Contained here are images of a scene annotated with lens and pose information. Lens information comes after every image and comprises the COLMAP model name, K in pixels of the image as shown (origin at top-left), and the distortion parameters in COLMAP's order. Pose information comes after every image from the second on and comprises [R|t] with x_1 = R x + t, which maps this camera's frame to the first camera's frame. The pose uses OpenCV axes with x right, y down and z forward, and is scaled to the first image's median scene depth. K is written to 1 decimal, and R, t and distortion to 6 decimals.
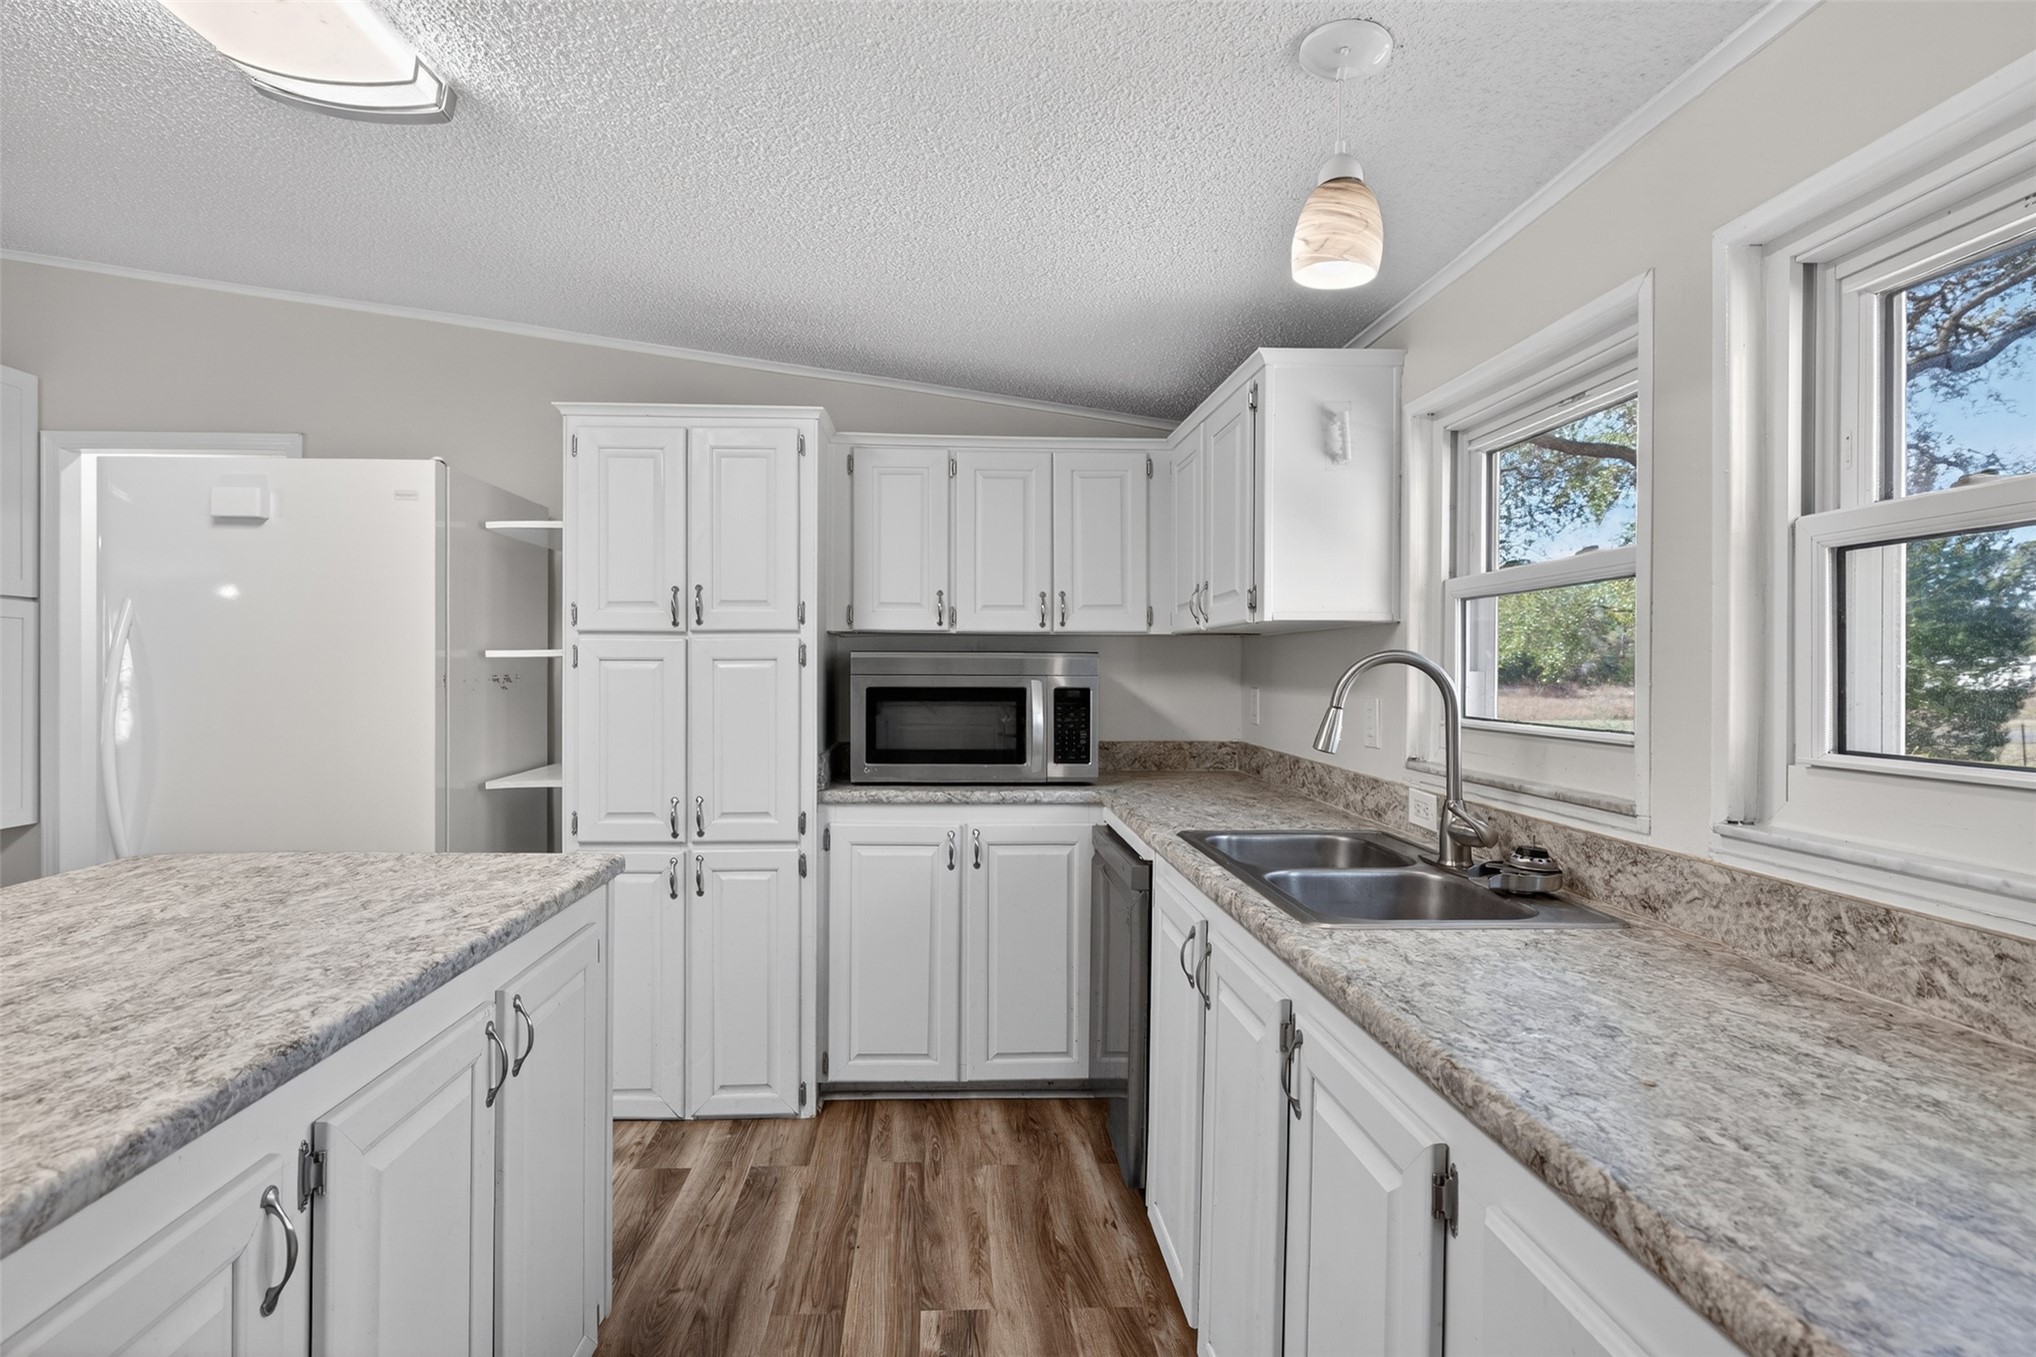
lens RADIAL K [[1029.3, 0, 1020.4], [0, 1029.3, 671.6], [0, 0, 1]] dist [0.001621, 0.000297]
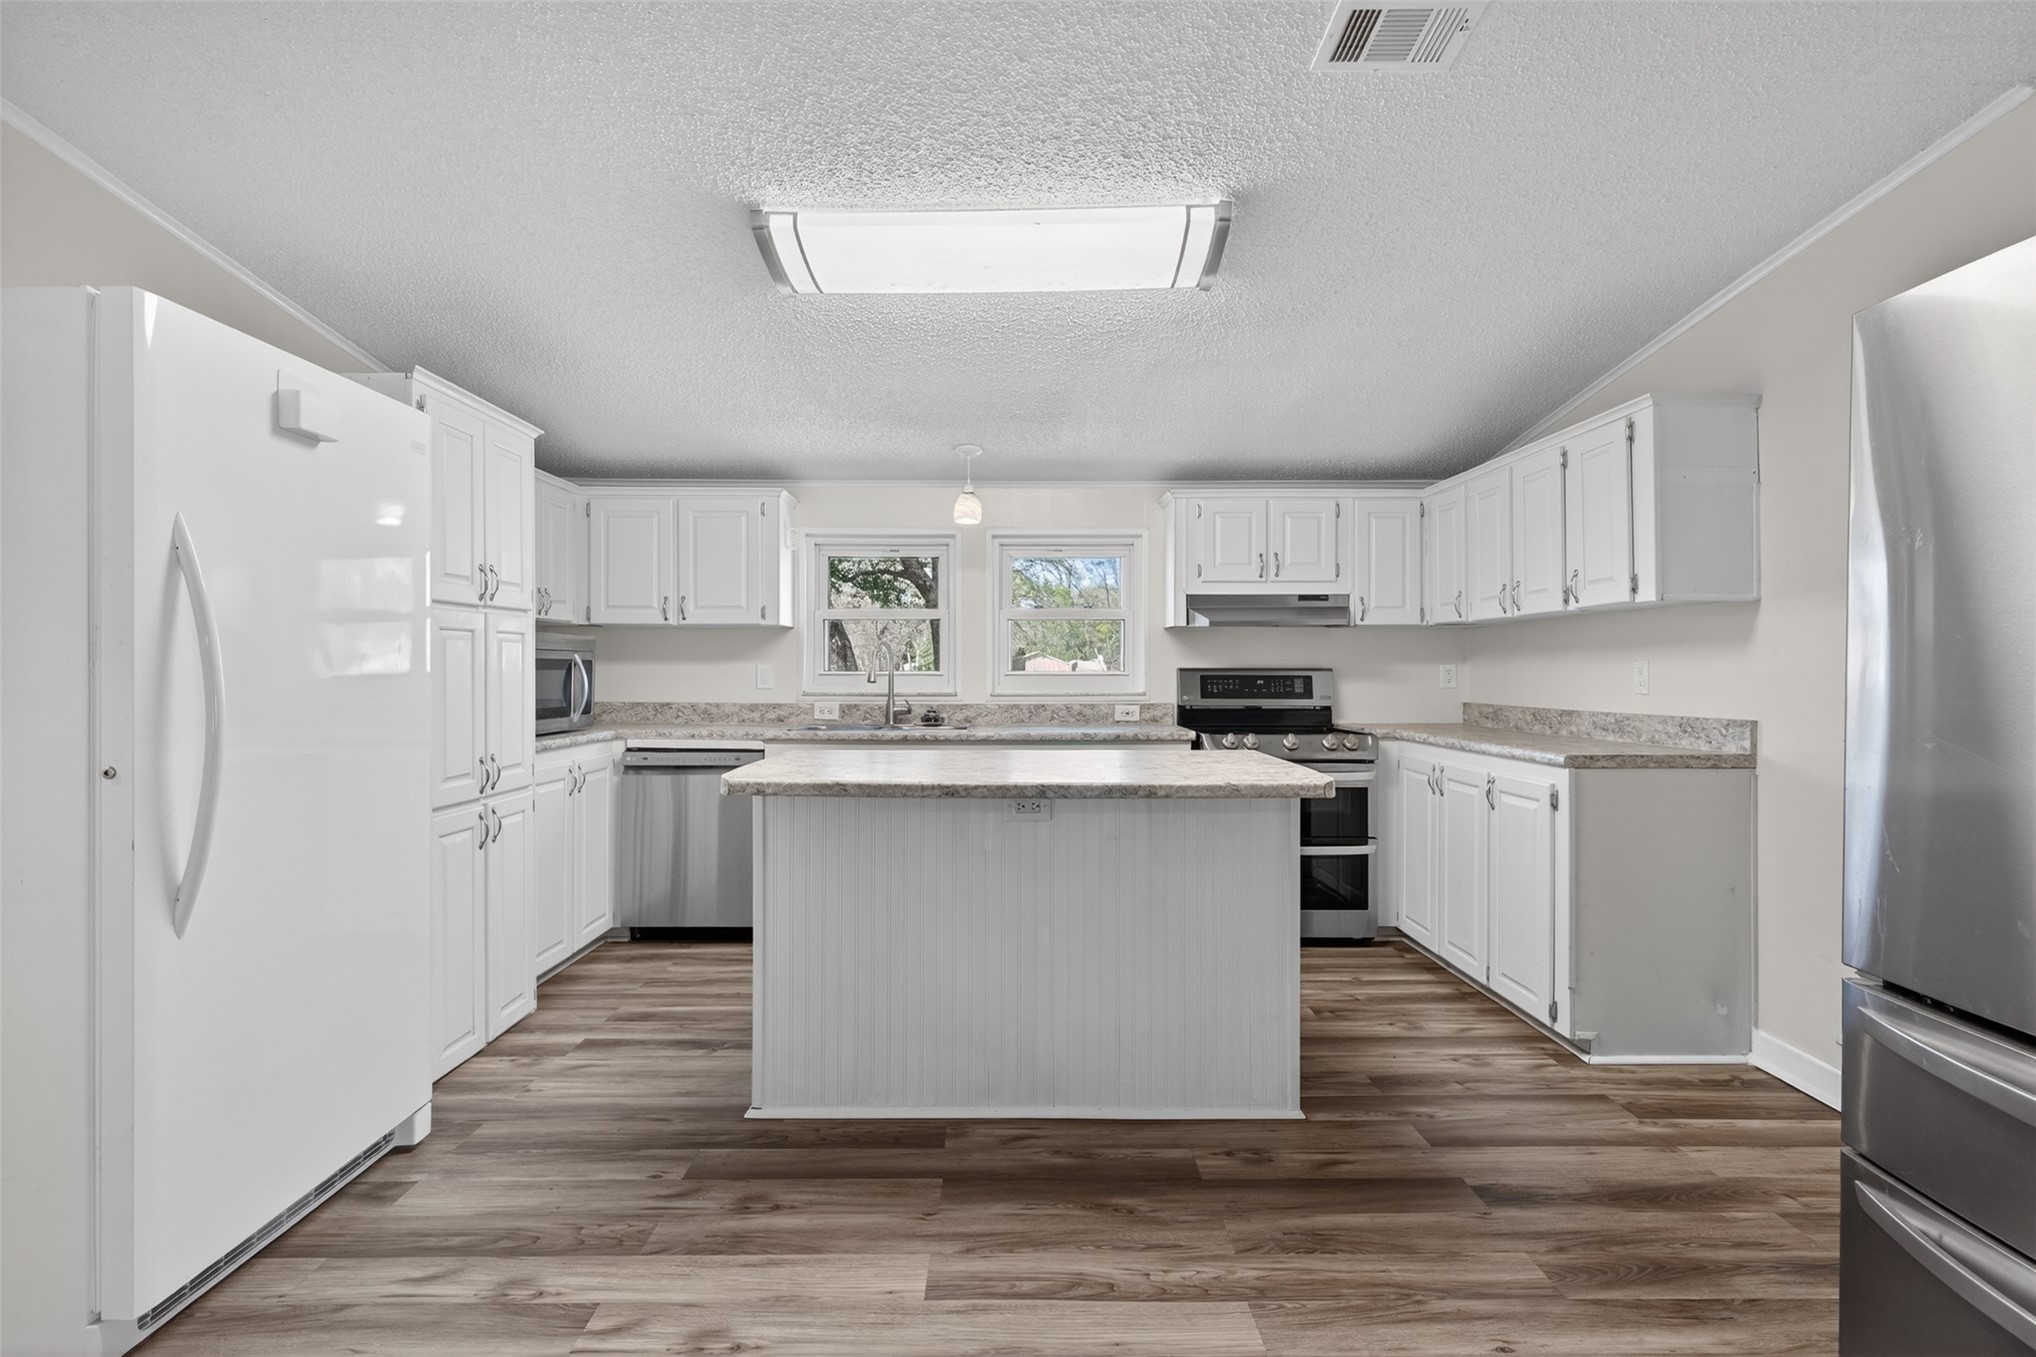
lens RADIAL K [[992.9, 0, 1007.6], [0, 992.9, 673.5], [0, 0, 1]] dist [0.002866, -0.001221]
pose [[0.022166, -0.002117, 0.999752, -3.096306], [0.003714, 0.999991, 0.002036, 0.075452], [-0.999747, 0.003668, 0.022173, 0.934383]]
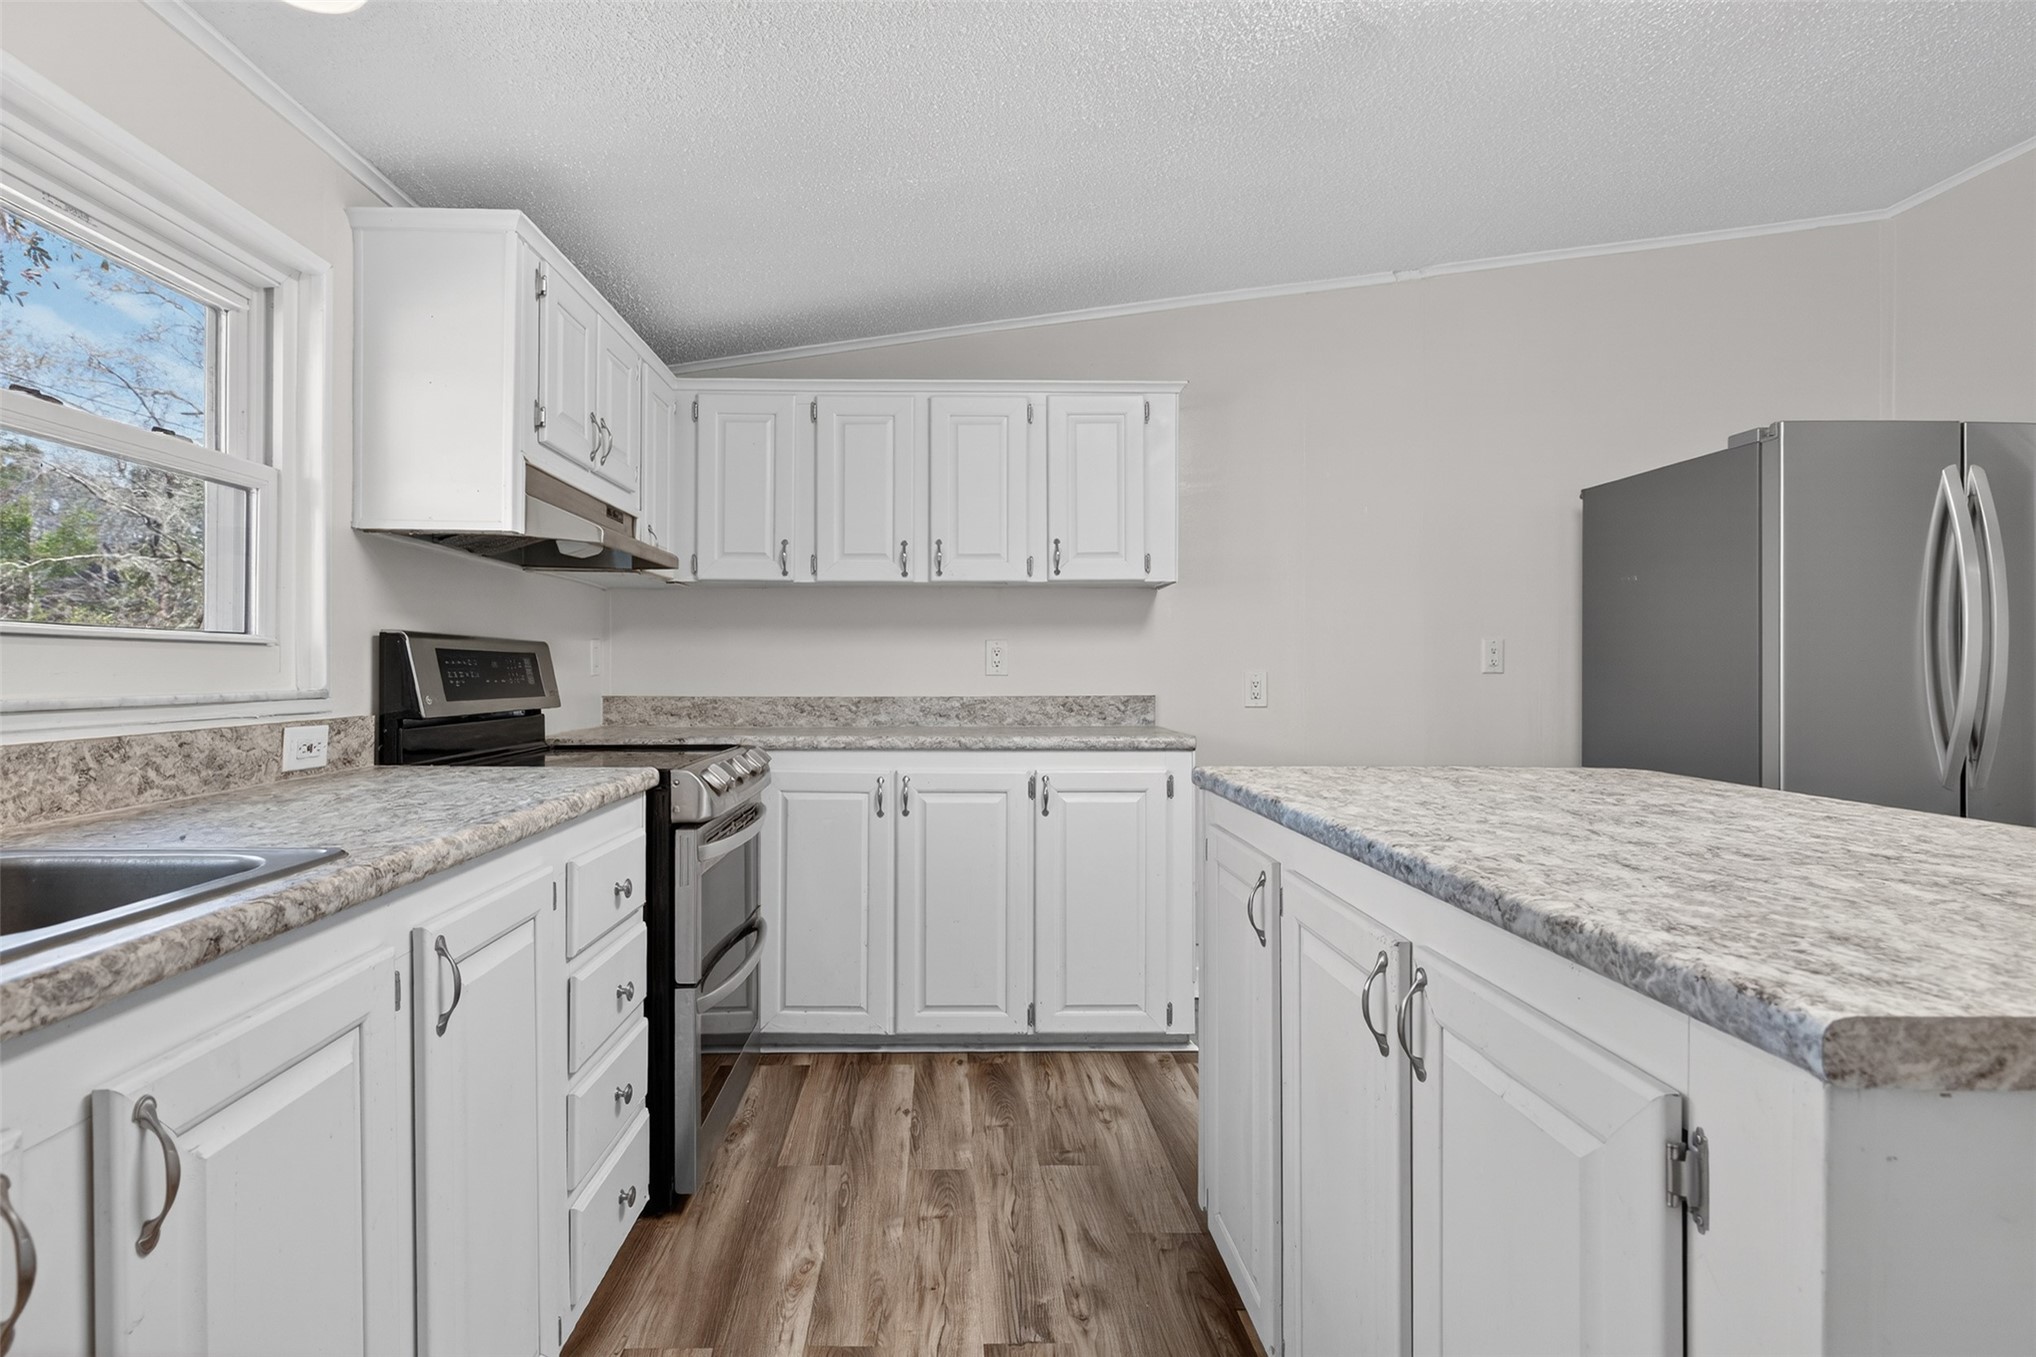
lens RADIAL K [[992.9, 0, 1010.3], [0, 992.9, 672.2], [0, 0, 1]] dist [0.002866, -0.001221]
pose [[-0.999886, -0.002504, 0.014887, -0.248104], [-0.002420, 0.999981, 0.005643, 0.122021], [-0.014901, 0.005607, -0.999873, 1.941757]]
